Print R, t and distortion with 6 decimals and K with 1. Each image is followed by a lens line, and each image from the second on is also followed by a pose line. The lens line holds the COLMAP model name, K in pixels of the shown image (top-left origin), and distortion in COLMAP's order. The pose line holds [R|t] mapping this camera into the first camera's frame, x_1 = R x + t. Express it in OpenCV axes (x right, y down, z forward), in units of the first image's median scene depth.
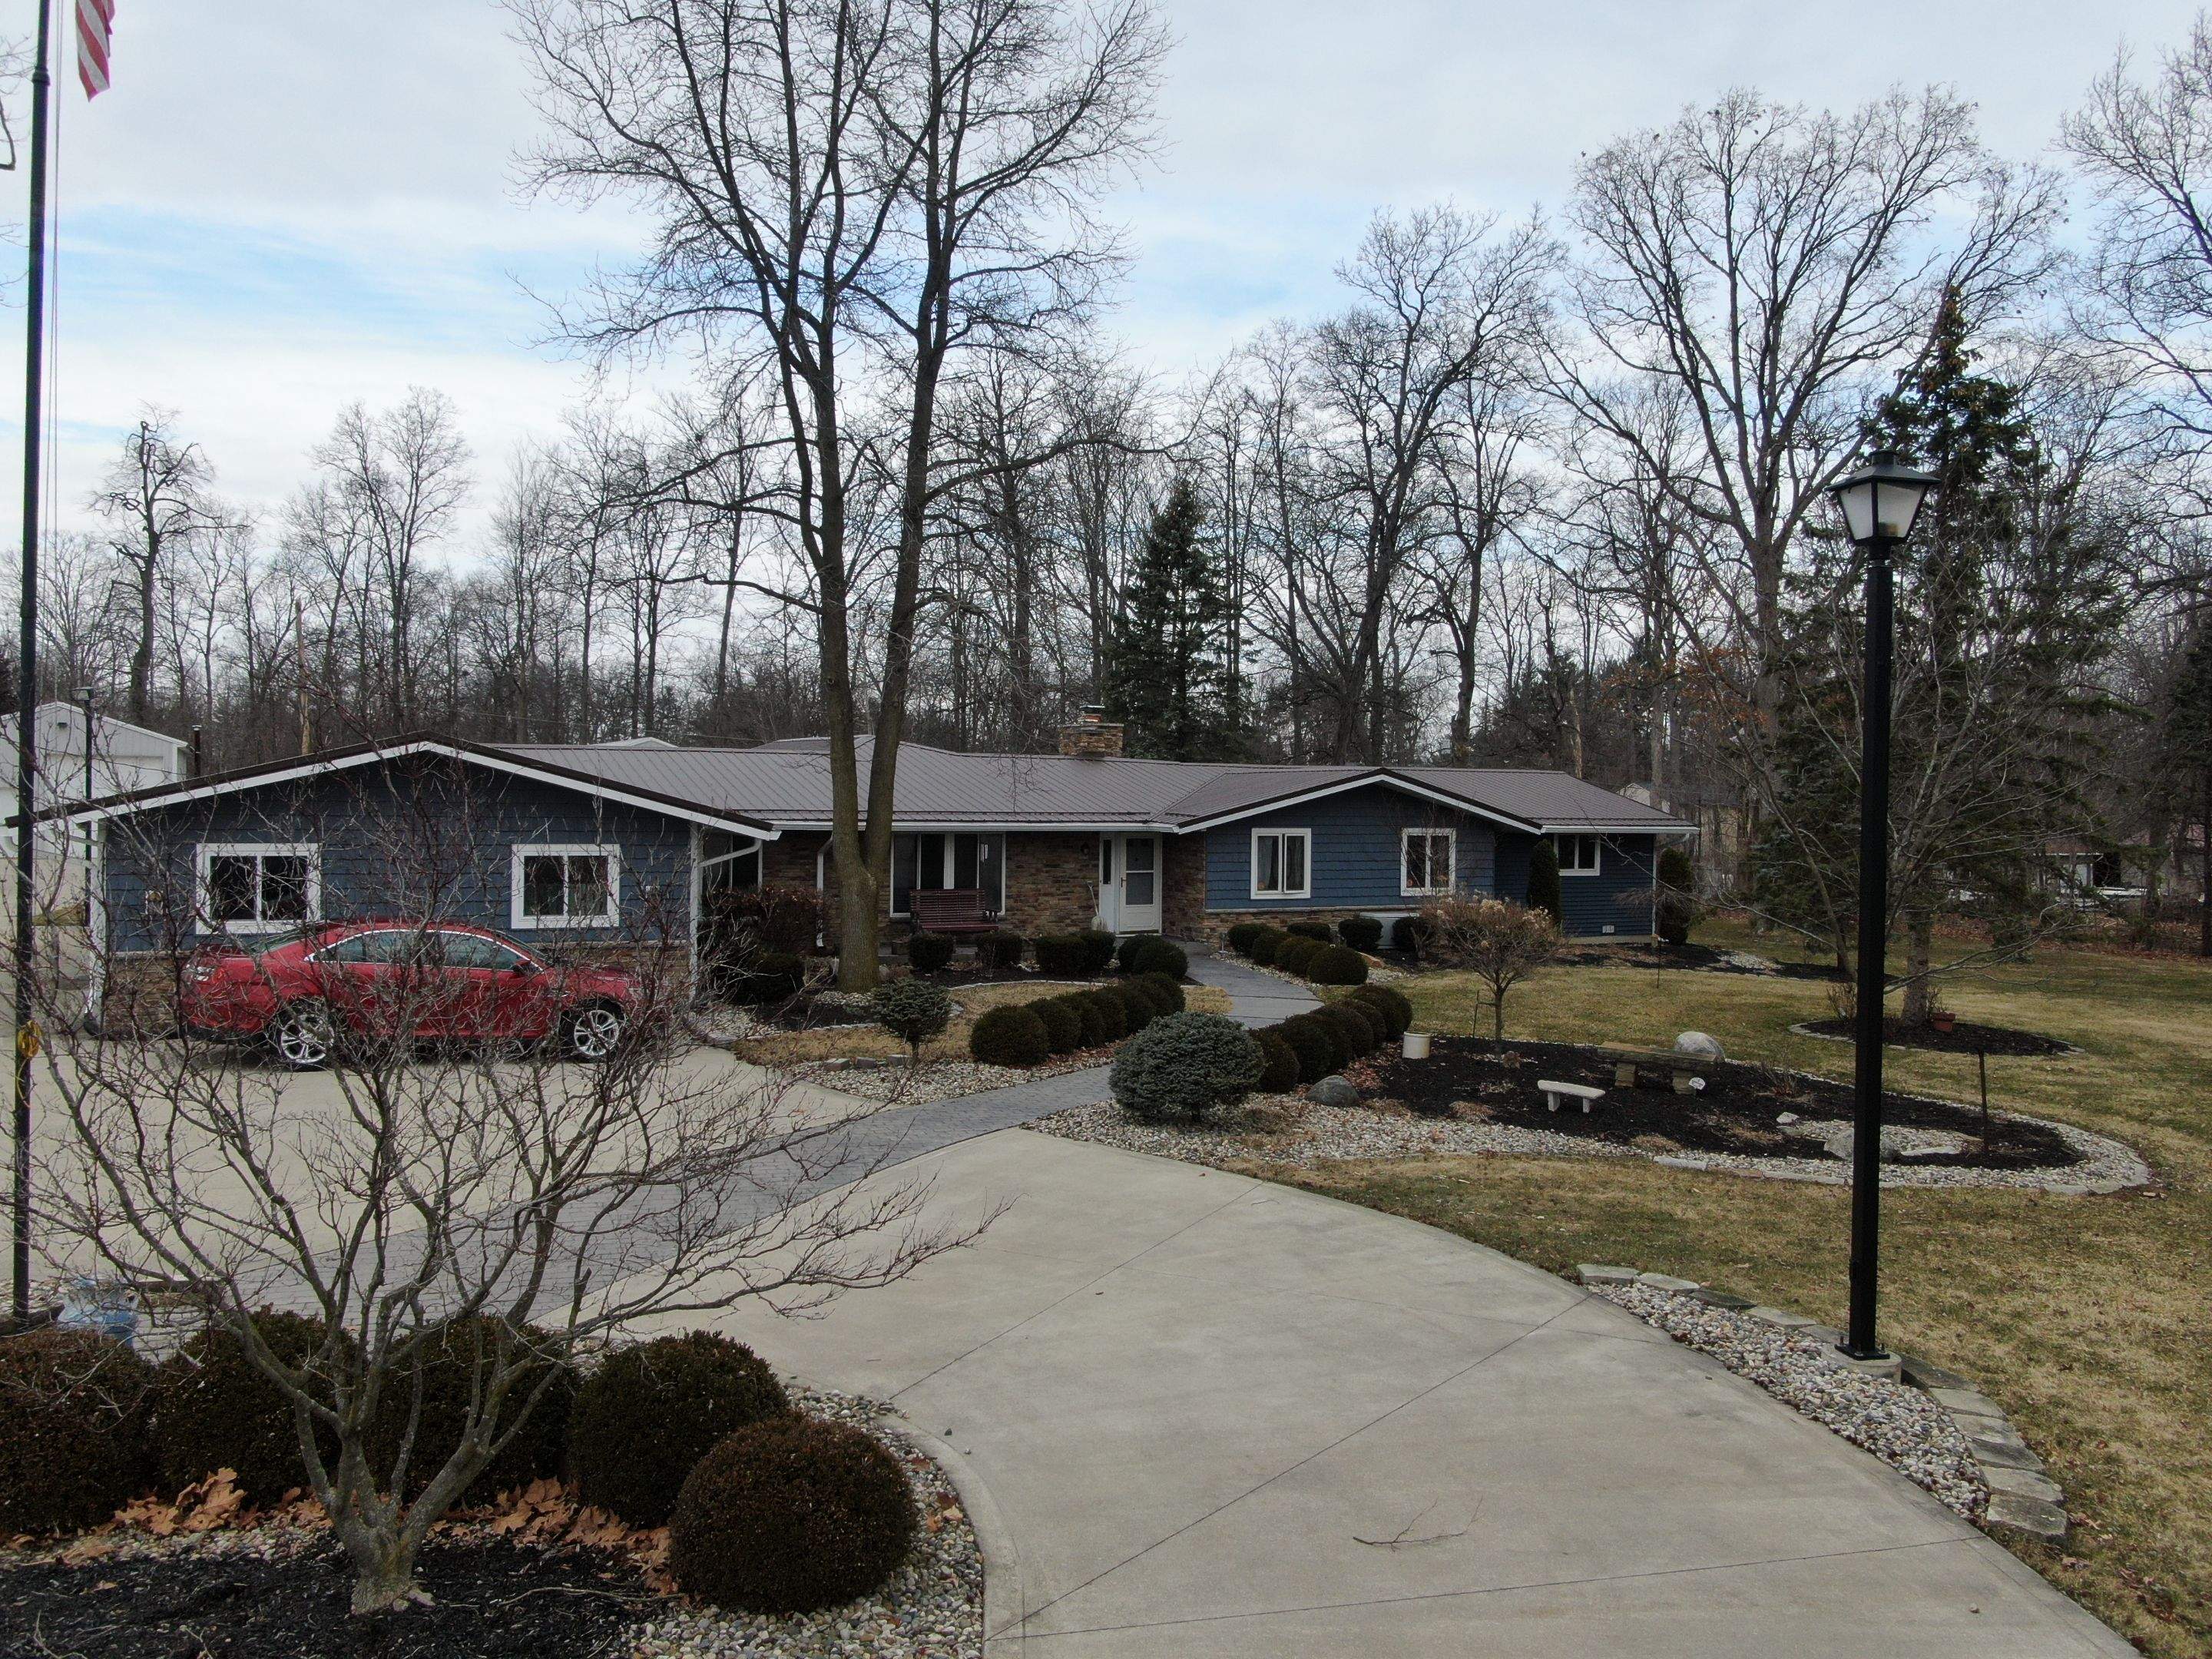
lens RADIAL K [[1737.2, 0, 1108.3], [0, 1737.2, 822.8], [0, 0, 1]] dist [-0.015256, 0.011800]
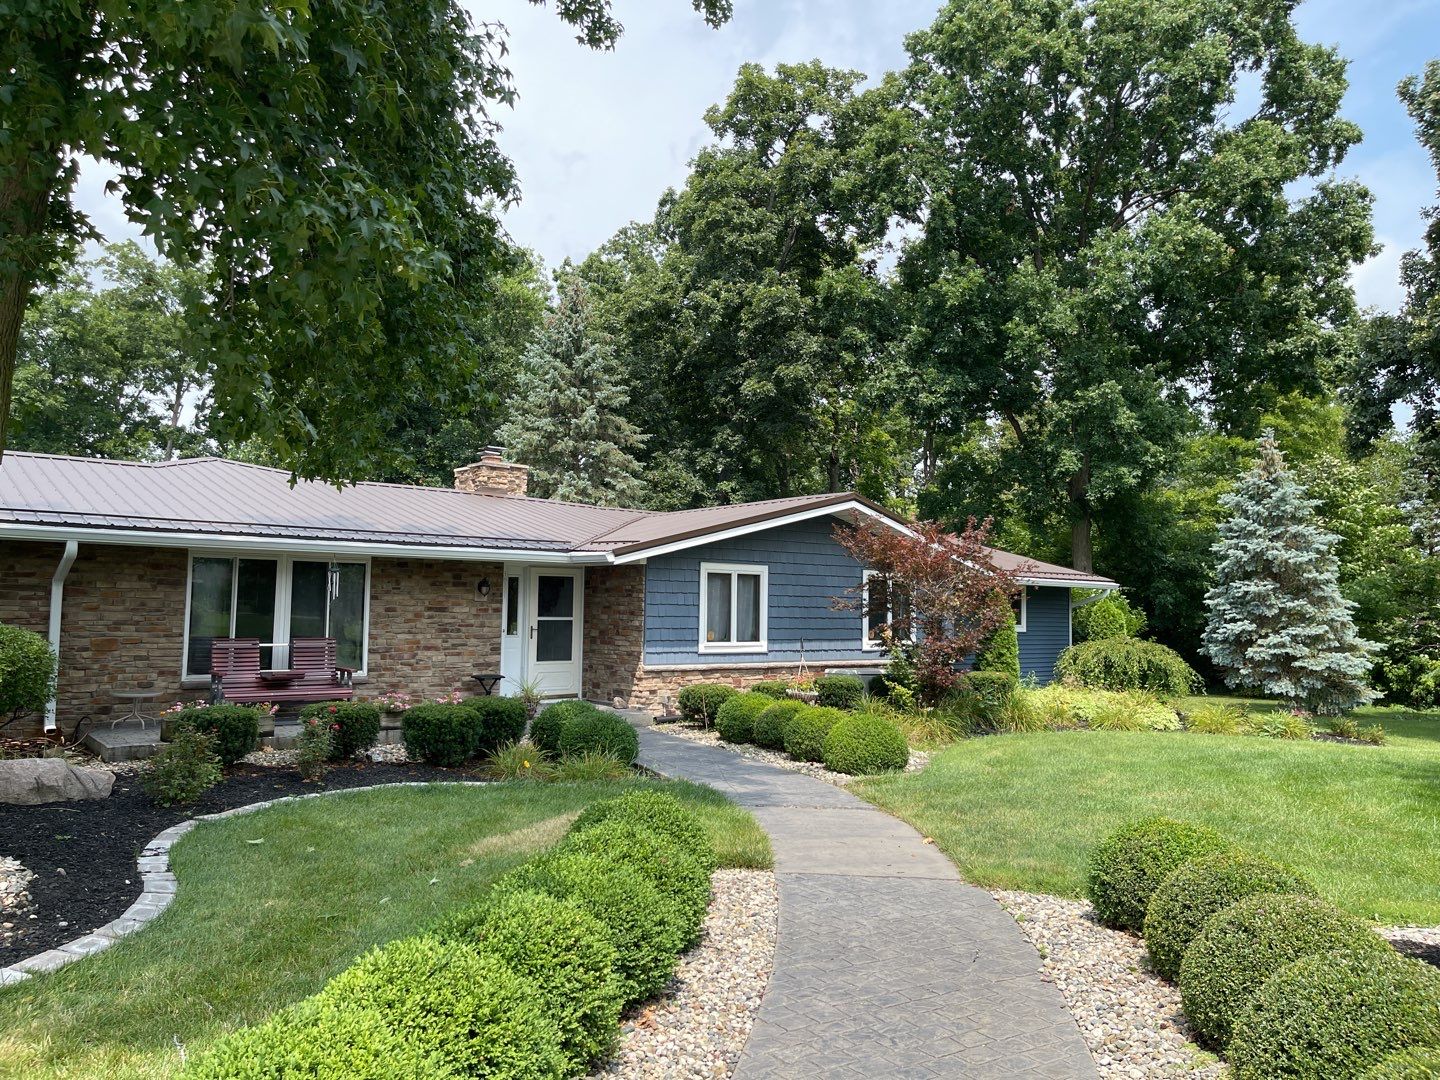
lens RADIAL K [[1075.8, 0, 705.0], [0, 1075.8, 534.0], [0, 0, 1]] dist [0.042128, -0.003642]
pose [[0.982300, 0.015506, 0.186669, -0.006869], [0.000120, 0.996515, -0.083411, 0.032384], [-0.187312, 0.081957, 0.978876, 0.543395]]
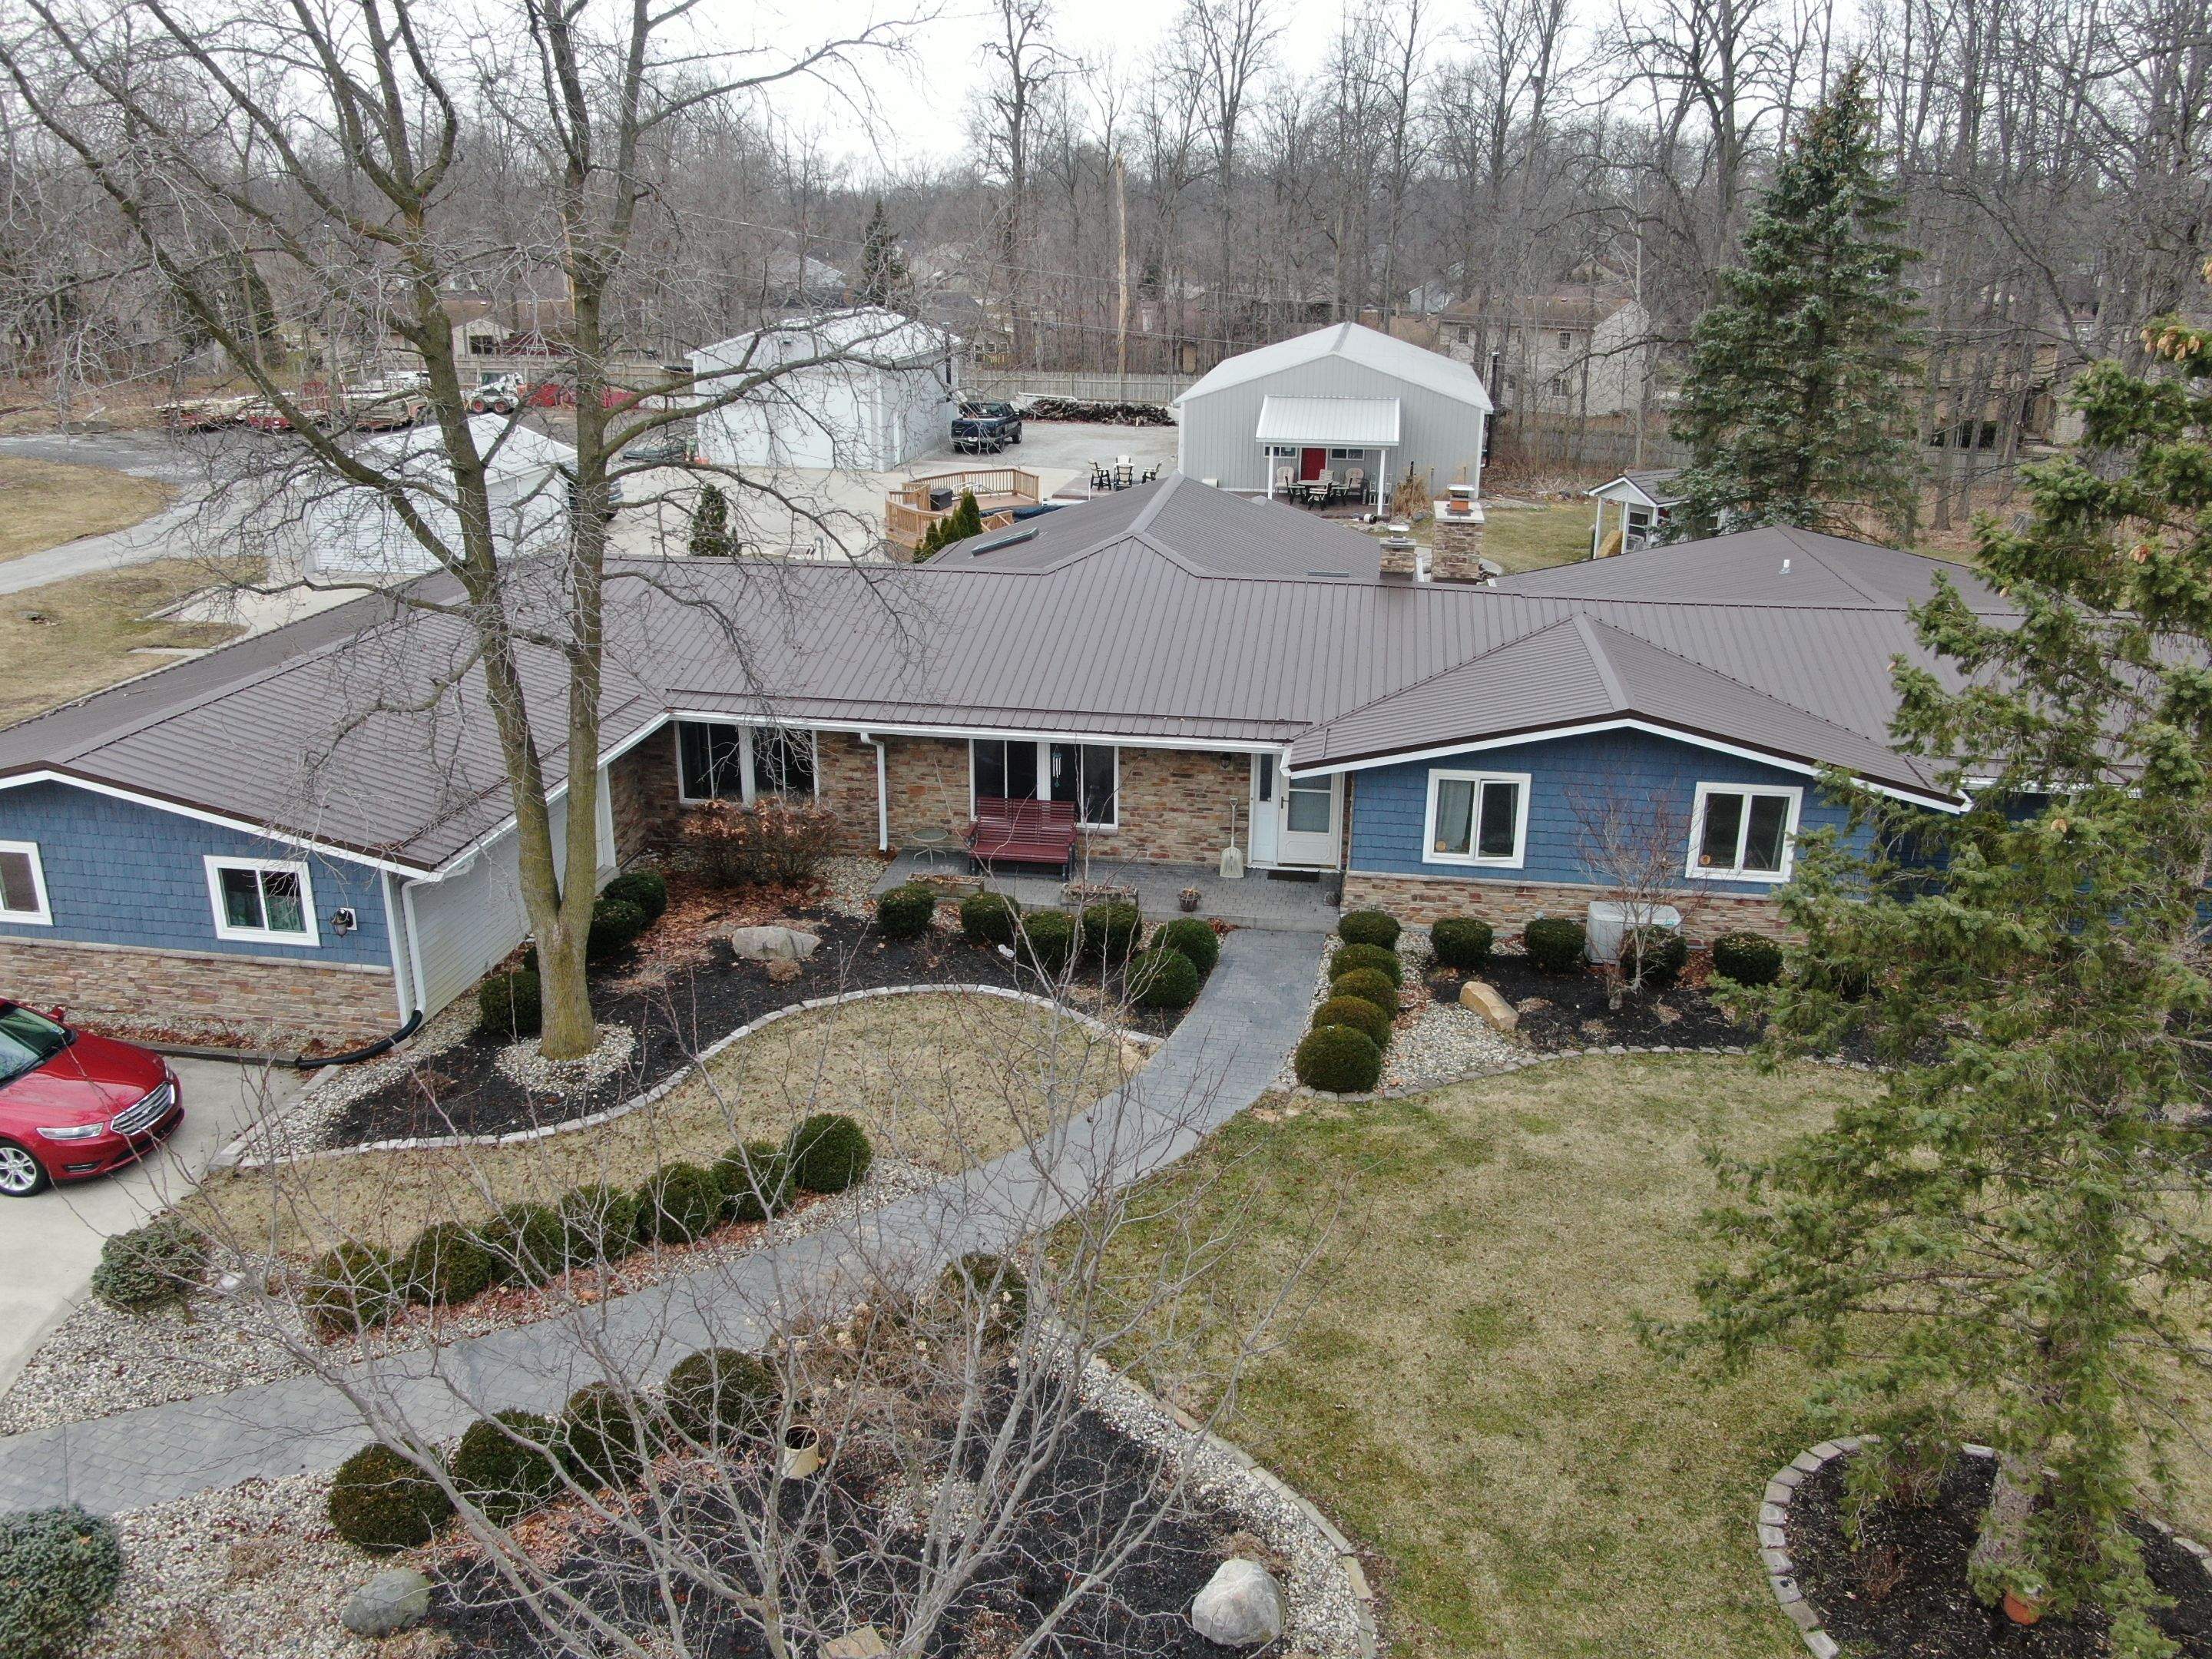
lens RADIAL K [[1733.5, 0, 1106.0], [0, 1733.5, 829.5], [0, 0, 1]] dist [-0.018271, 0.001034]
pose [[0.812176, 0.187735, -0.552382, 0.384942], [-0.005725, 0.949331, 0.314226, -0.202029], [0.583384, -0.252044, 0.772099, 0.388068]]
